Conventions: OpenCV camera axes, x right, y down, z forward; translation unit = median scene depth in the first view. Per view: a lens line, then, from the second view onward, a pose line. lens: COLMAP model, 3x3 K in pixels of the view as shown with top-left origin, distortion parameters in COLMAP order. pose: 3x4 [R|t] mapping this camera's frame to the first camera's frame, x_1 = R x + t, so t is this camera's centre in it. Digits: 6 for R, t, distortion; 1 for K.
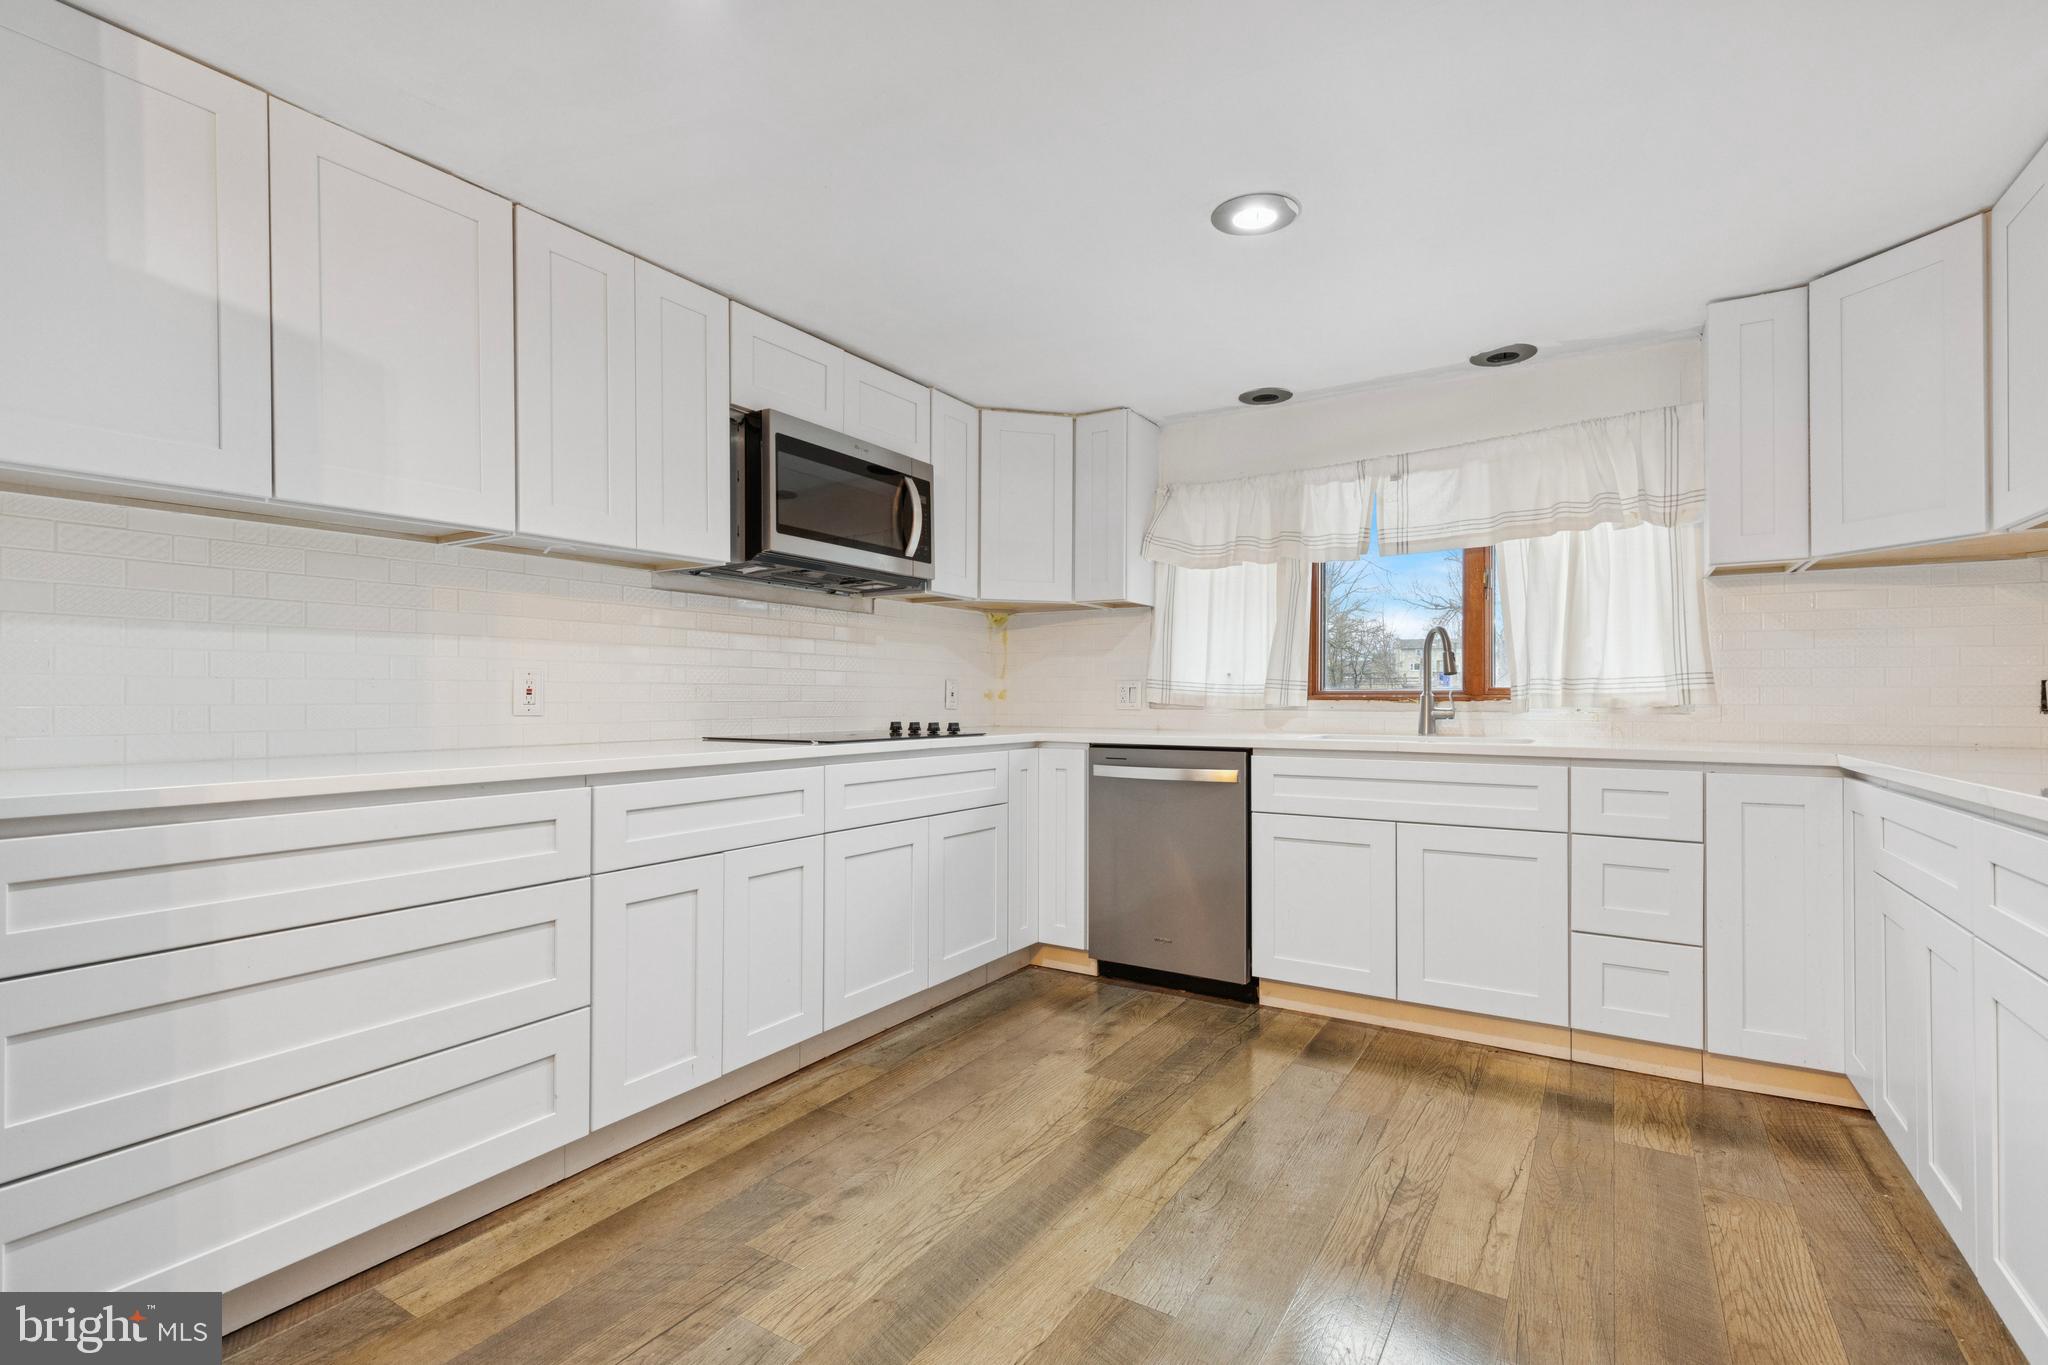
lens RADIAL K [[950.5, 0, 1027.4], [0, 950.5, 687.8], [0, 0, 1]] dist [0.000698, 0.000139]
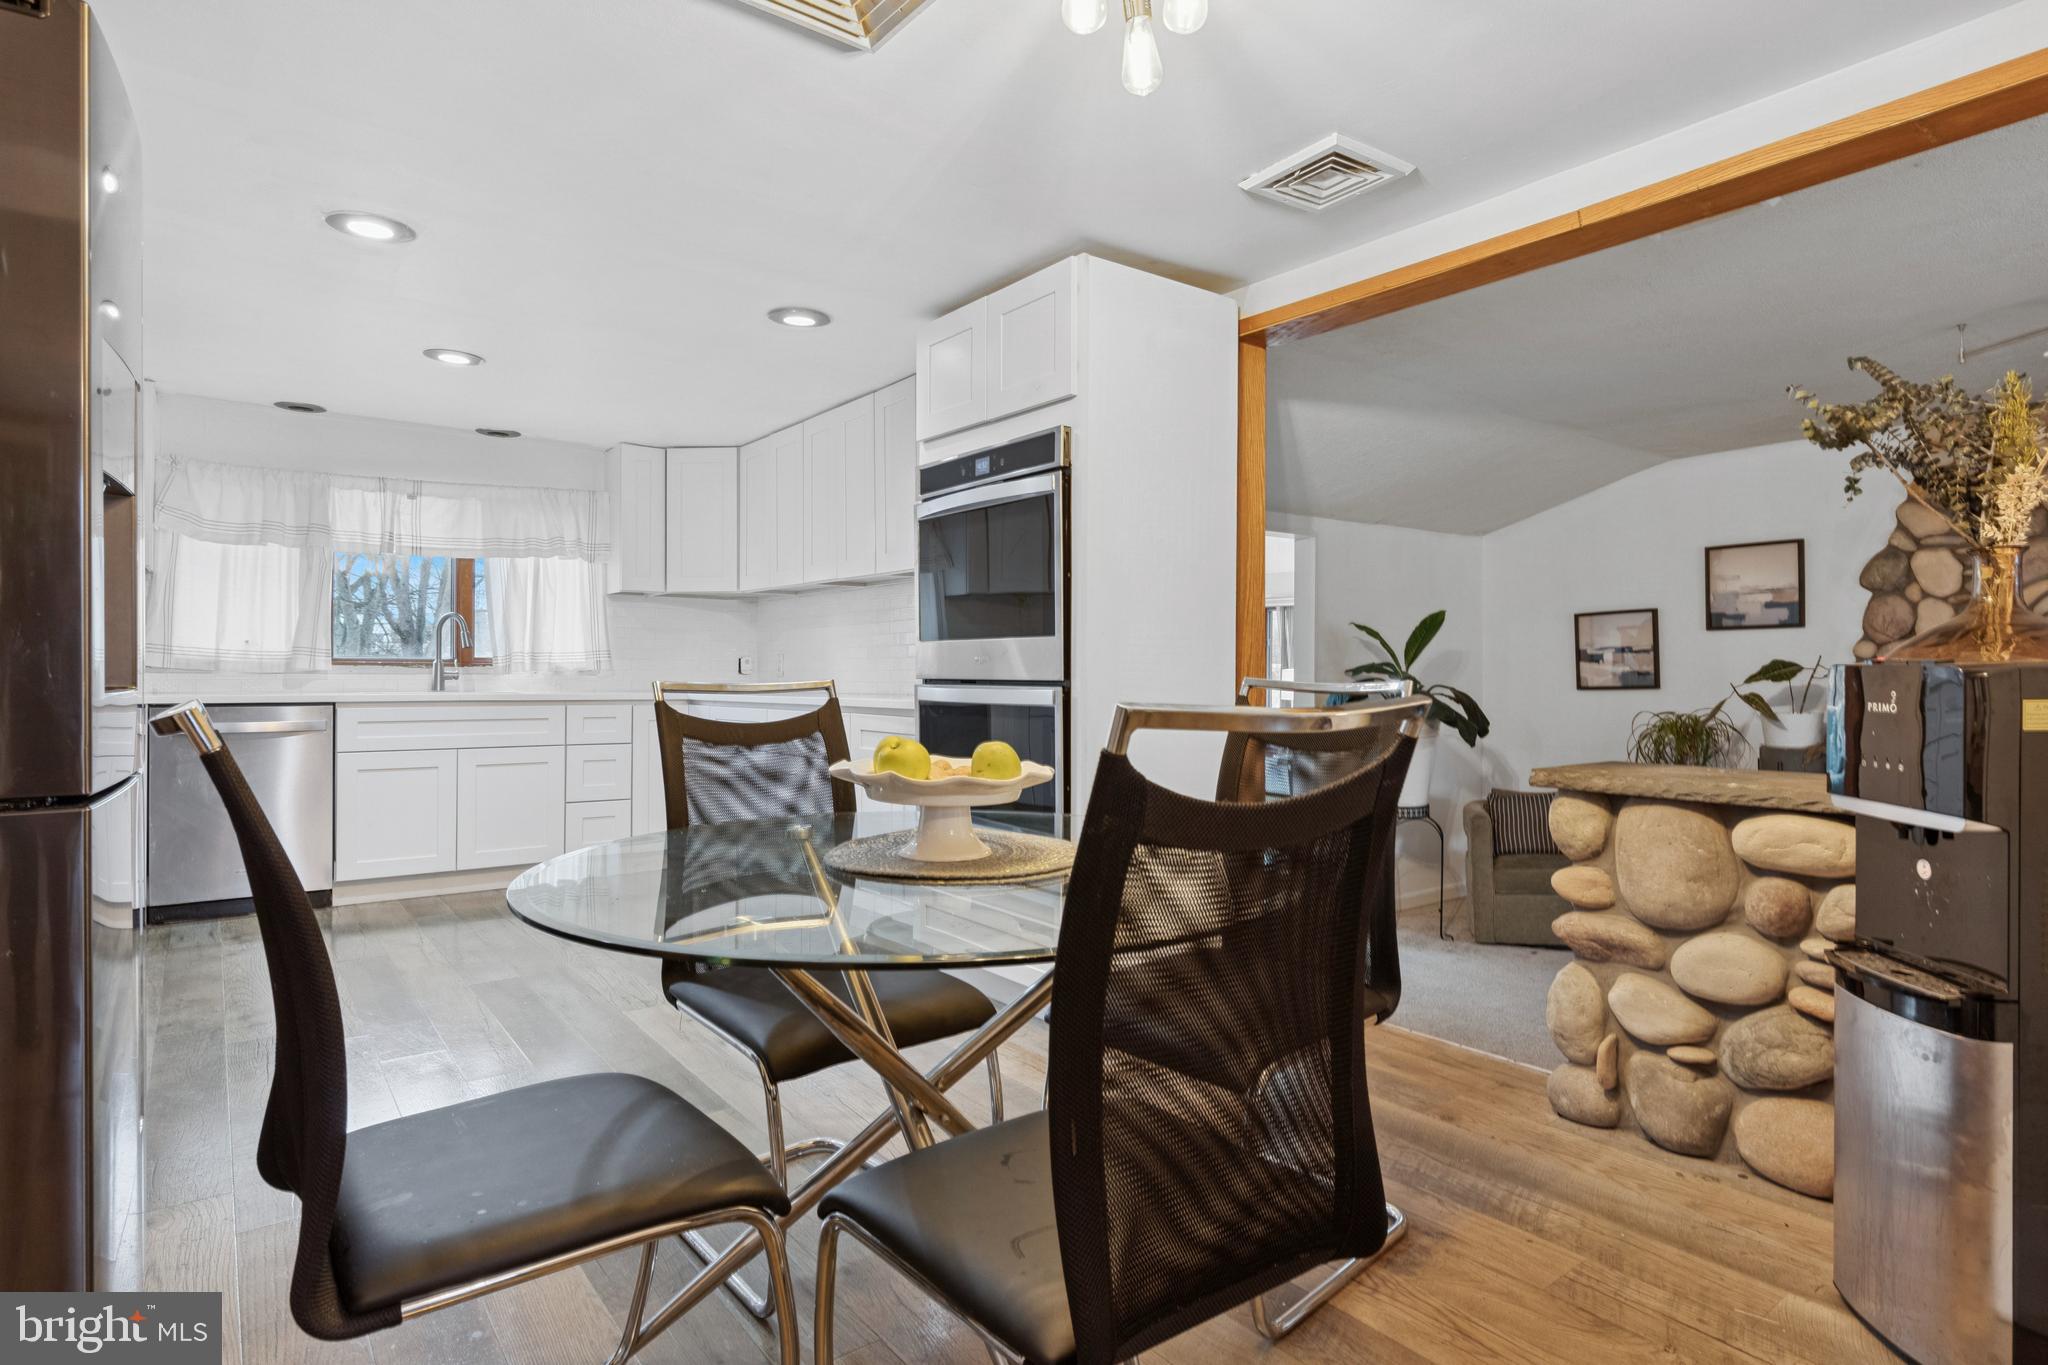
lens RADIAL K [[1094.7, 0, 1030.0], [0, 1094.7, 676.9], [0, 0, 1]] dist [0.007614, 0.000387]
pose [[0.347958, 0.000019, 0.937510, -0.772276], [-0.016233, 0.999850, 0.006004, 0.005834], [-0.937370, -0.017308, 0.347906, -0.354425]]
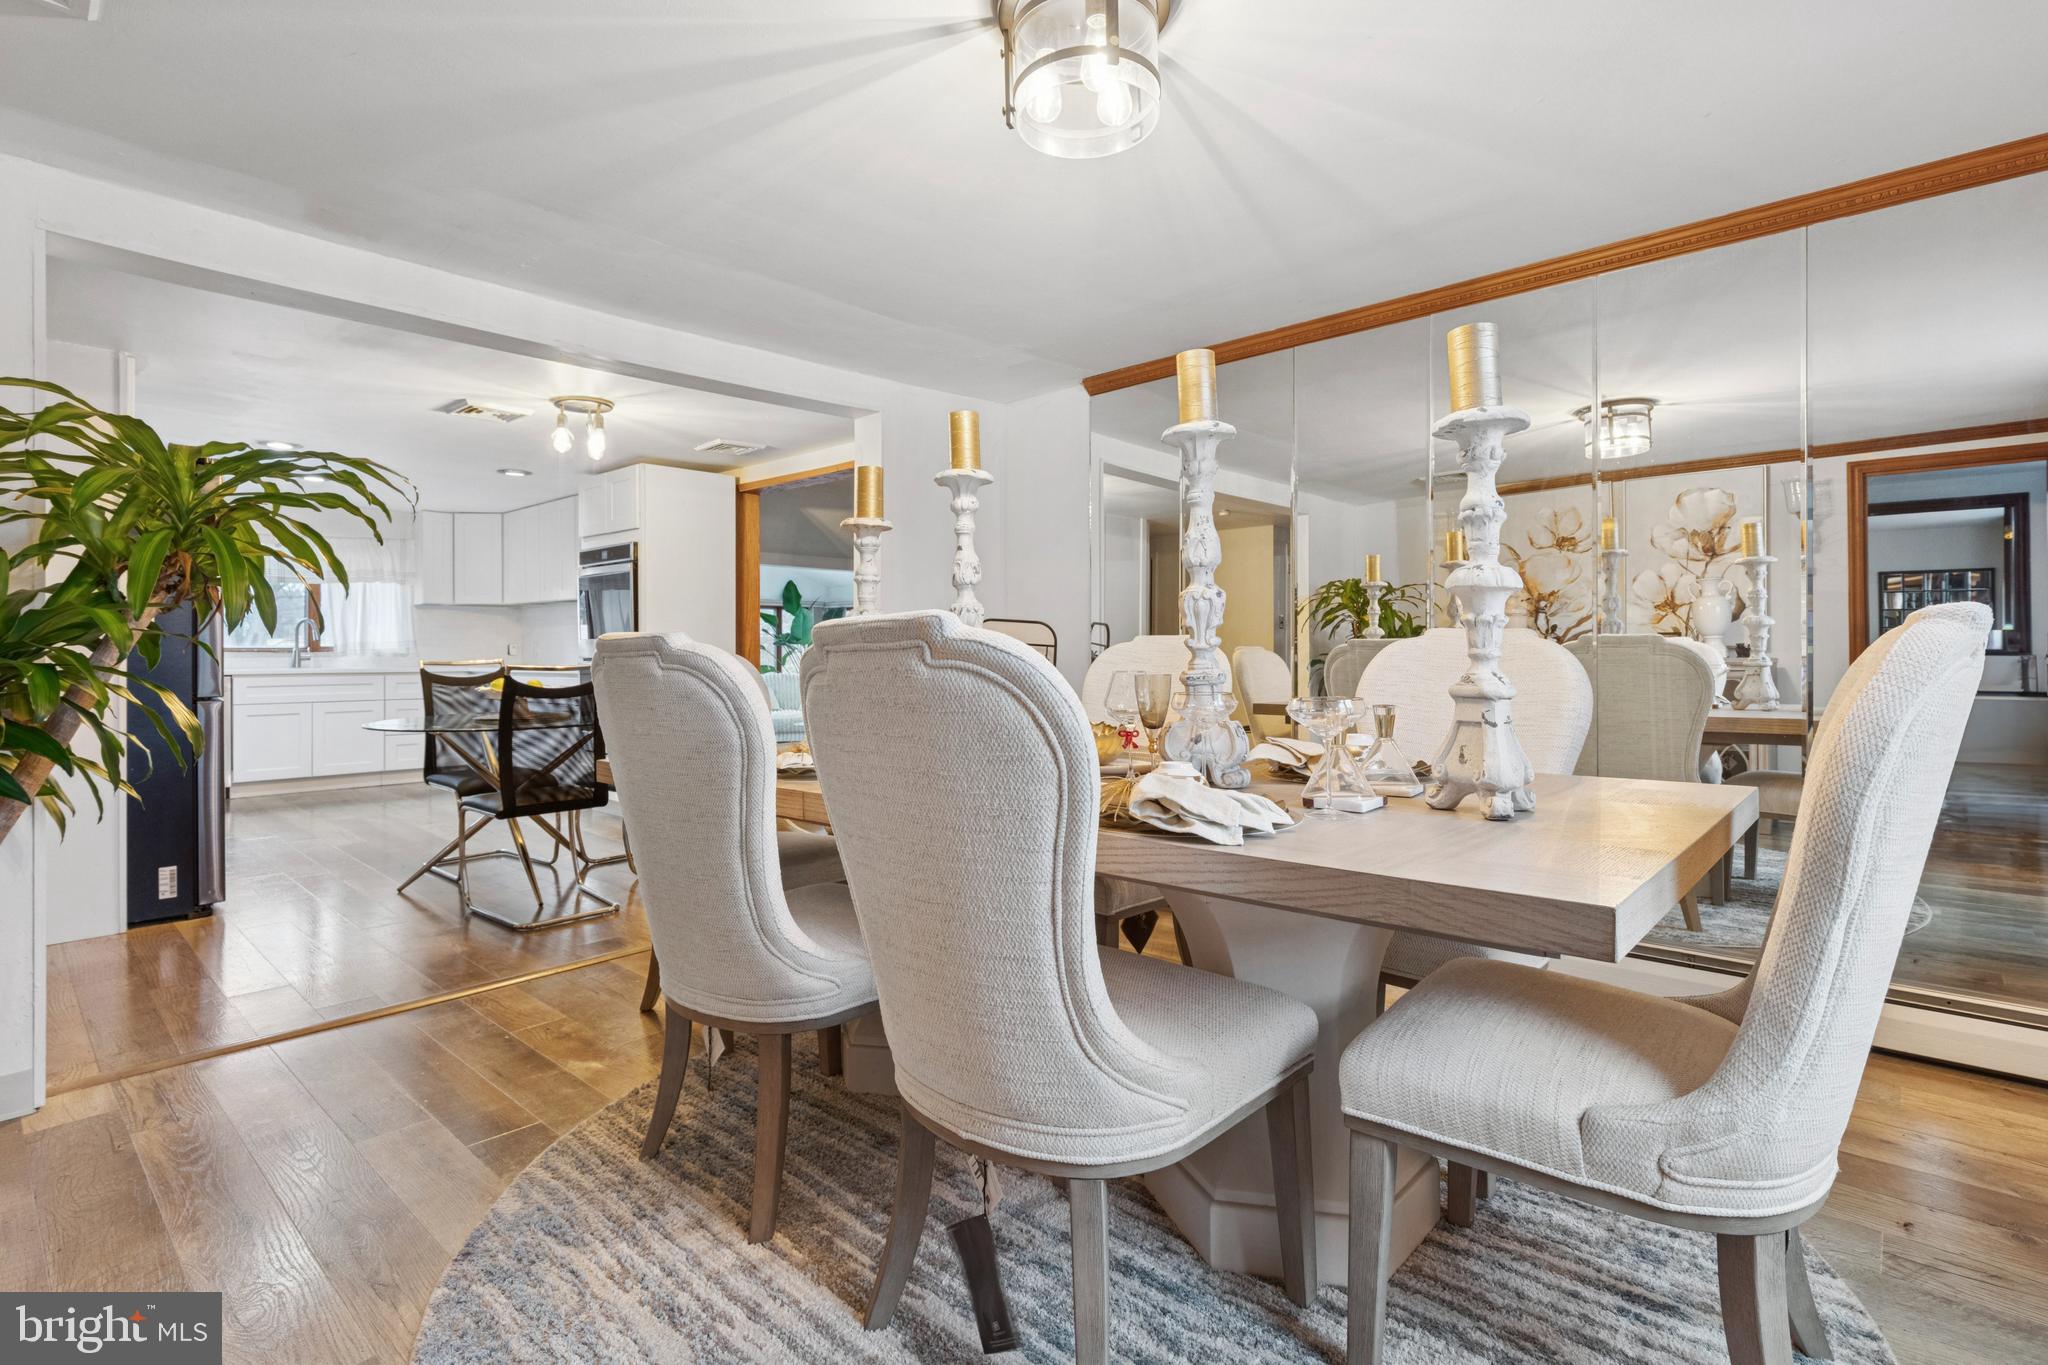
lens RADIAL K [[950.5, 0, 1002.7], [0, 950.5, 648.9], [0, 0, 1]] dist [0.000698, 0.000139]
pose [[0.182764, 0.004120, 0.983148, -1.422568], [-0.011582, 0.999931, -0.002037, -0.008016], [-0.983089, -0.011015, 0.182799, -0.982774]]
